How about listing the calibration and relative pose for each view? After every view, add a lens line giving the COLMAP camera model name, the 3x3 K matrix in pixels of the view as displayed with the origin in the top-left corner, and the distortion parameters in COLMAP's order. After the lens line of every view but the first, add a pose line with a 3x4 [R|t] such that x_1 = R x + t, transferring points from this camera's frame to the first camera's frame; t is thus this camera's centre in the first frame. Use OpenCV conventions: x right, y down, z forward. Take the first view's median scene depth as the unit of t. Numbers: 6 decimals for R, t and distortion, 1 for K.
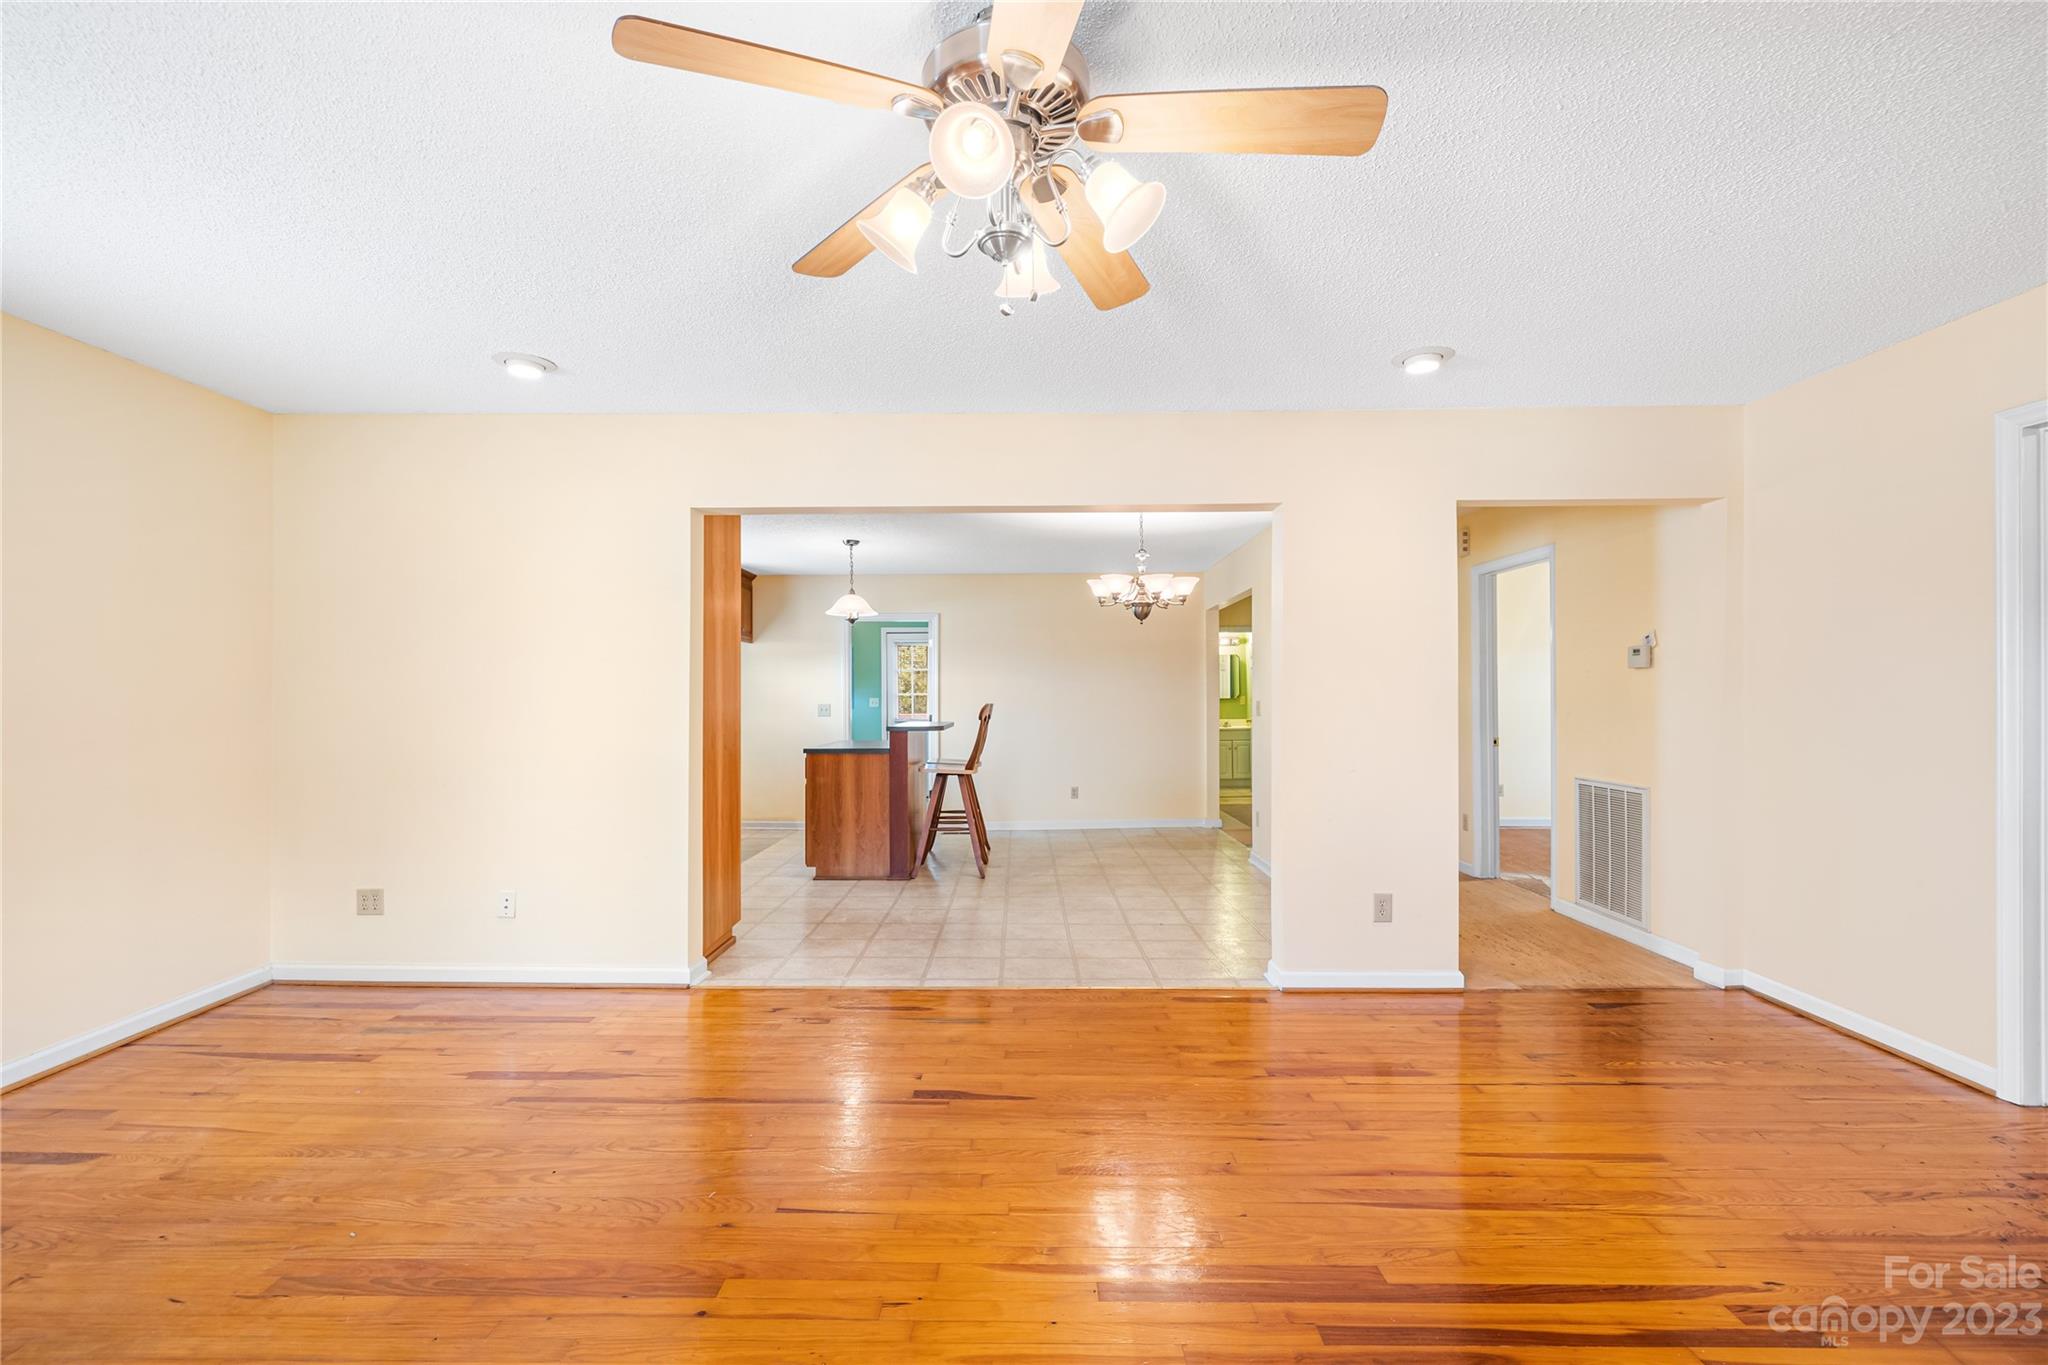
lens RADIAL K [[900.2, 0, 967.5], [0, 900.2, 693.8], [0, 0, 1]] dist [0.000538, 0.000217]
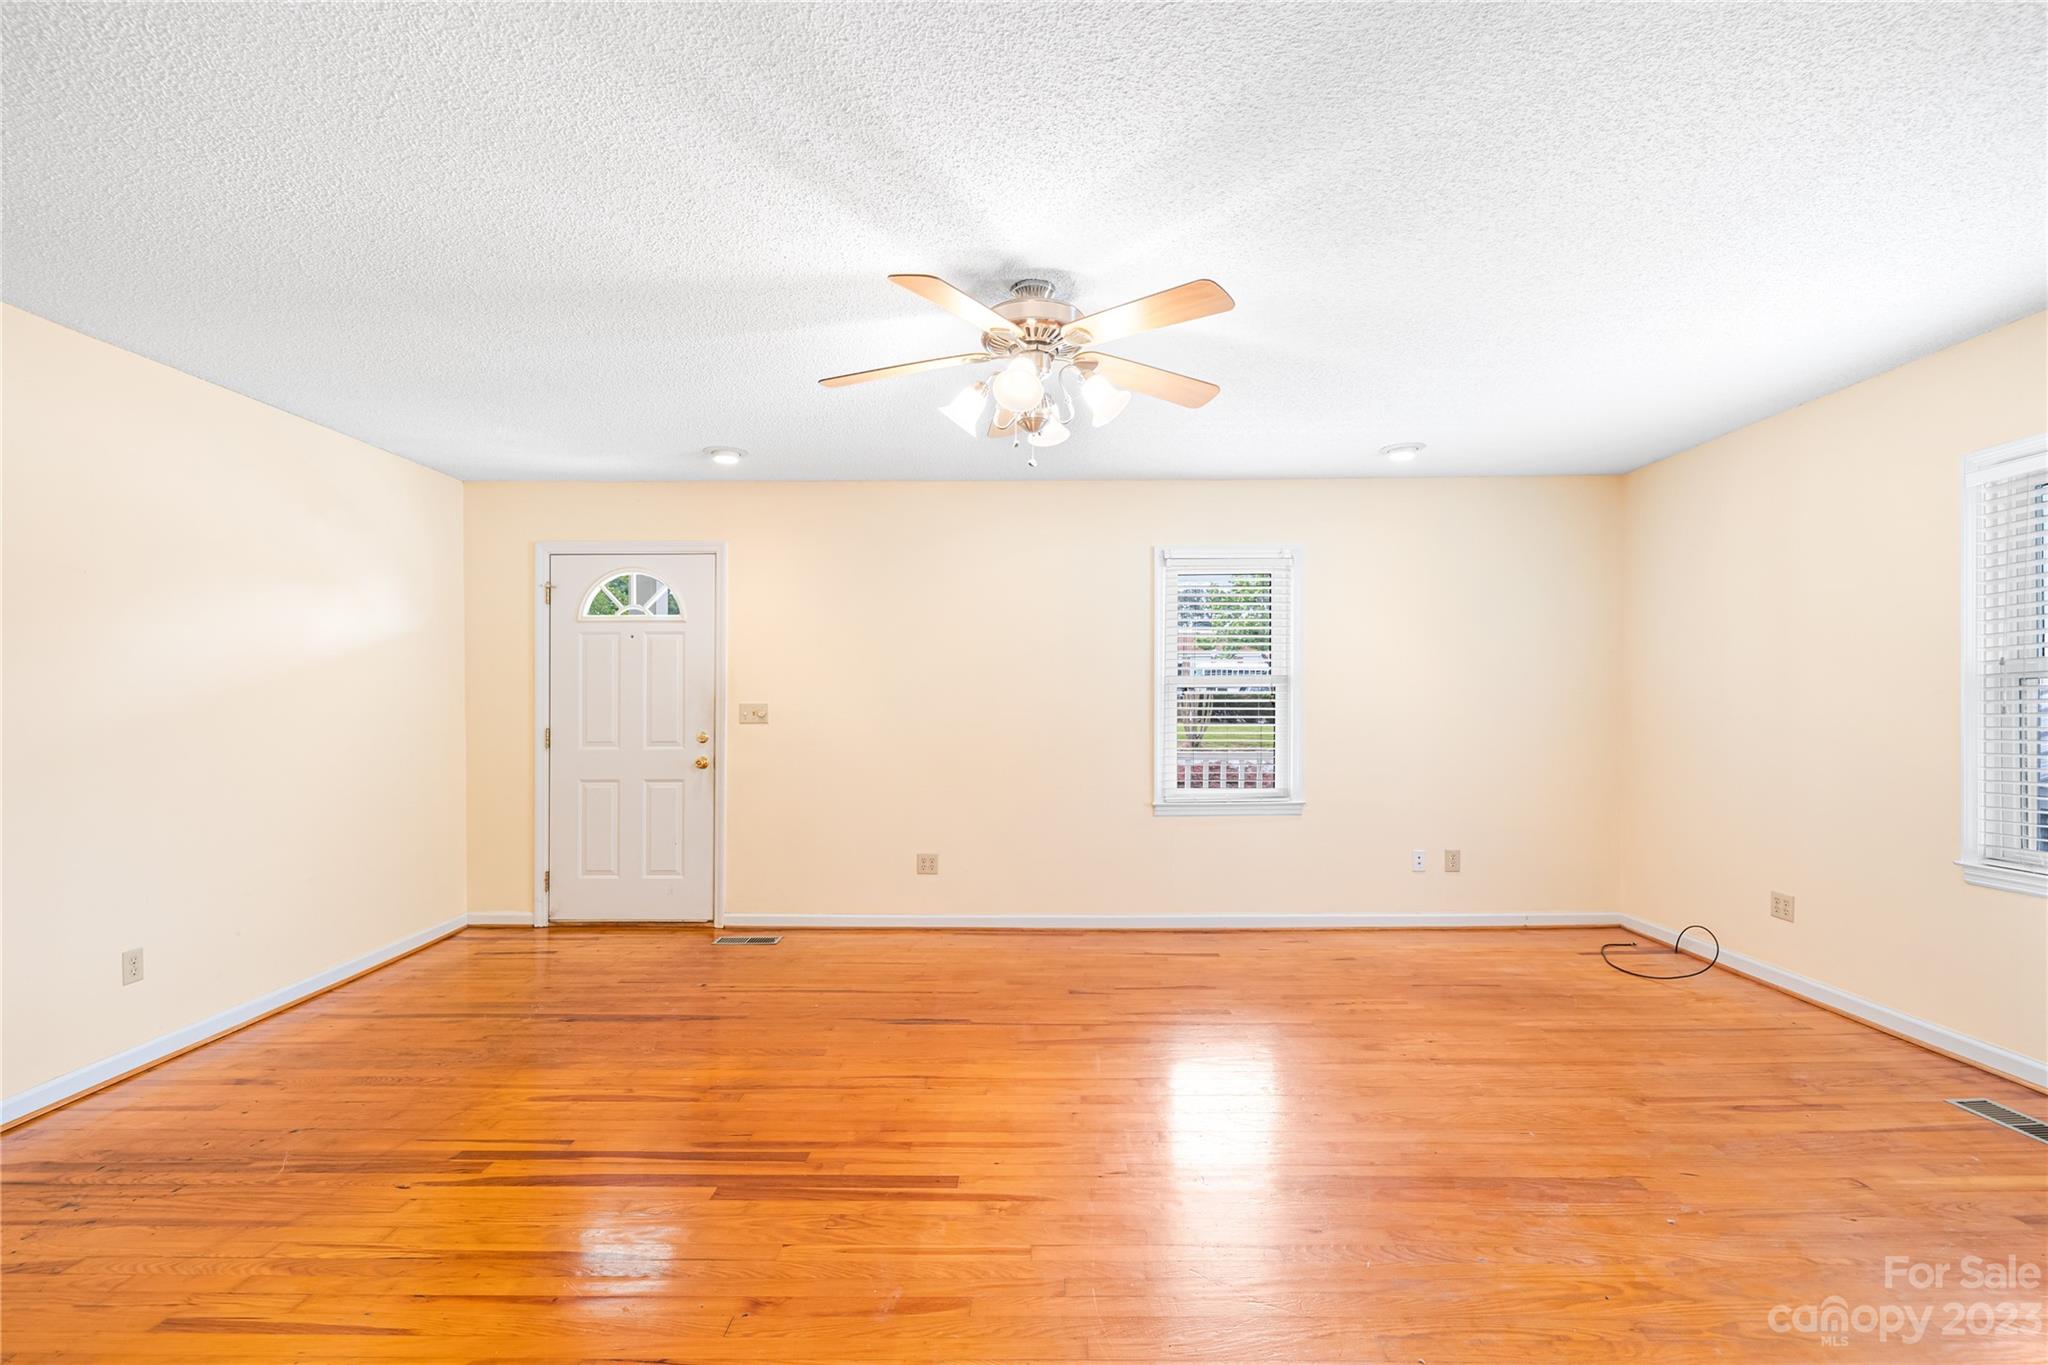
lens RADIAL K [[852.0, 0, 1013.4], [0, 852.0, 692.4], [0, 0, 1]] dist [0.001837, 0.000176]
pose [[-0.999709, 0.006708, -0.023187, 0.050642], [0.006950, 0.999922, -0.010345, 0.001821], [0.023115, -0.010504, -0.999678, 1.191940]]
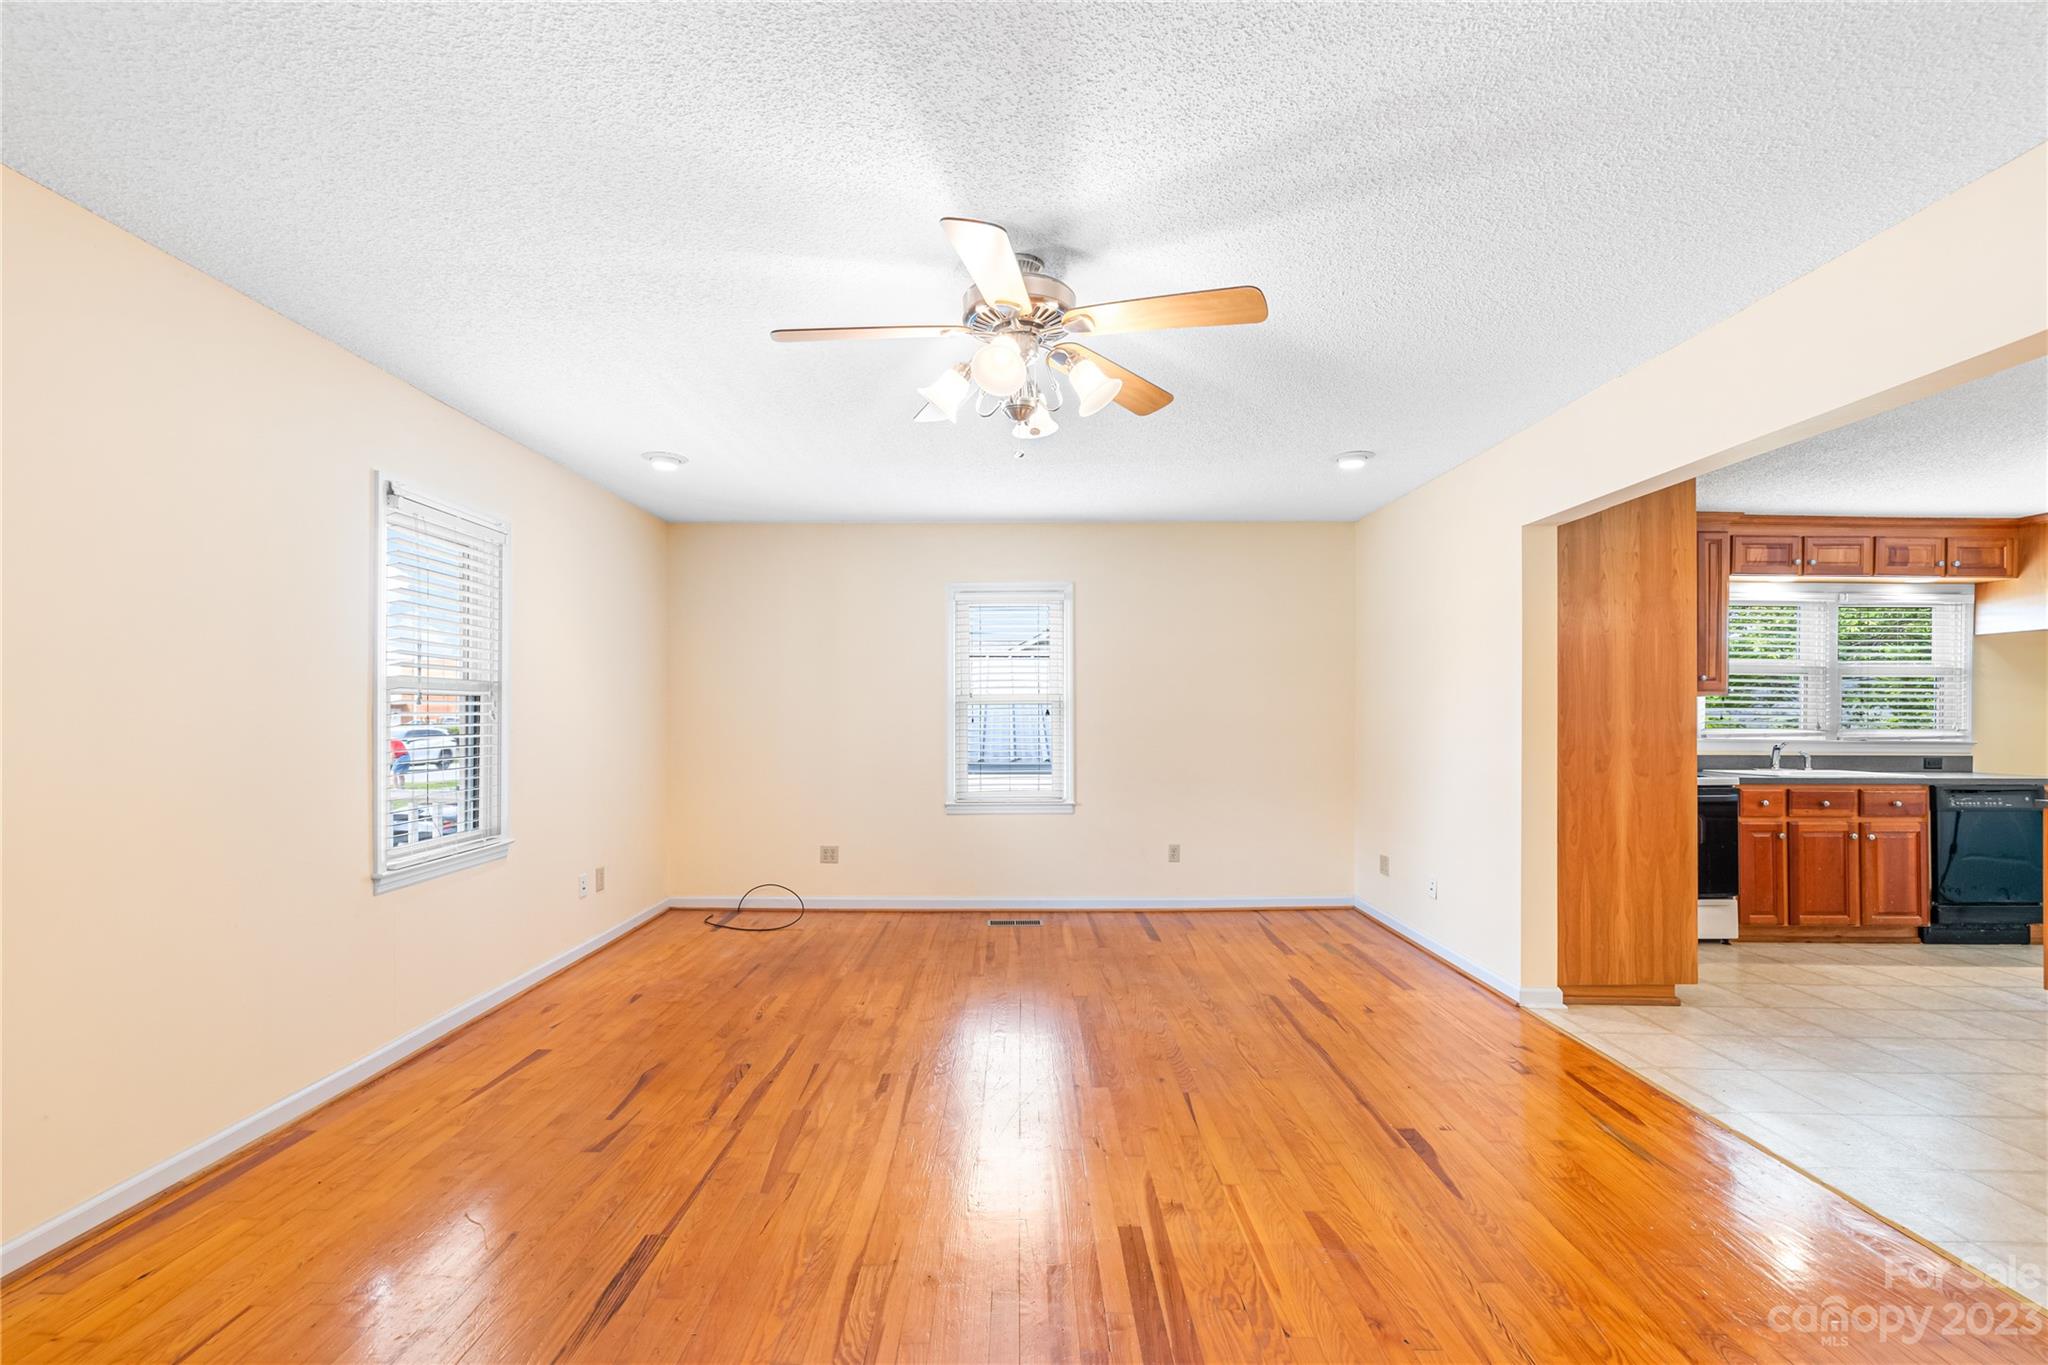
lens RADIAL K [[872.2, 0, 1015.9], [0, 872.2, 705.9], [0, 0, 1]] dist [0.001268, 0.000417]
pose [[0.015405, -0.006012, -0.999863, 0.696318], [-0.001063, 0.999981, -0.006029, -0.000711], [0.999881, 0.001156, 0.015398, 0.456698]]
